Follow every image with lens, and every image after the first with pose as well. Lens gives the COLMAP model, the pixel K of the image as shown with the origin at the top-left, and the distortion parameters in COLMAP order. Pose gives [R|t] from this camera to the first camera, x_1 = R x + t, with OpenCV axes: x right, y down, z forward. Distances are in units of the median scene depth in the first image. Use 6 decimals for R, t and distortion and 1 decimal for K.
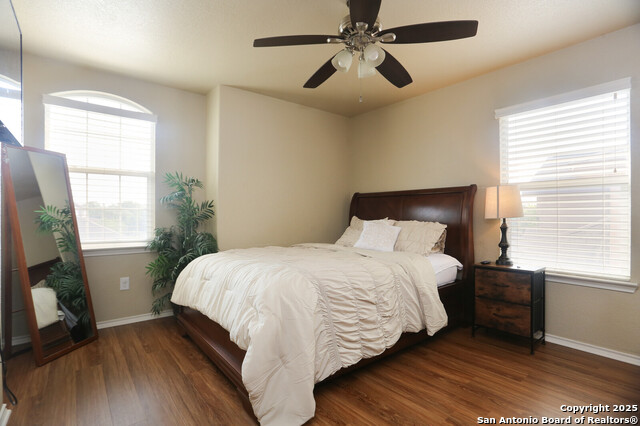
lens RADIAL K [[308.9, 0, 319.9], [0, 308.9, 218.2], [0, 0, 1]] dist [-0.017759, 0.001432]
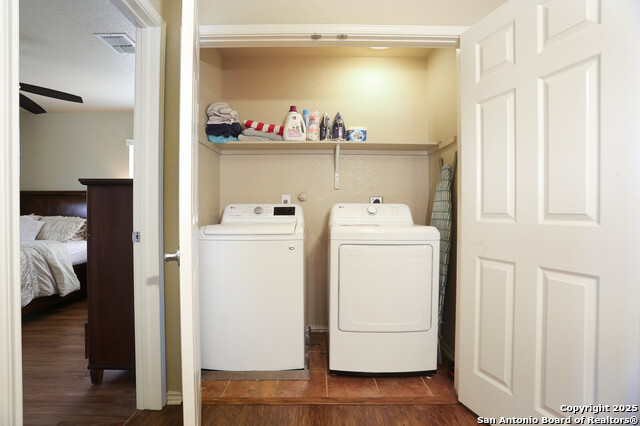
lens RADIAL K [[308.9, 0, 321.1], [0, 308.9, 216.4], [0, 0, 1]] dist [-0.017759, 0.001432]
pose [[0.623066, -0.005988, 0.782147, 0.006896], [0.005075, 0.999981, 0.003613, 0.014219], [-0.782153, 0.001718, 0.623084, -0.727384]]
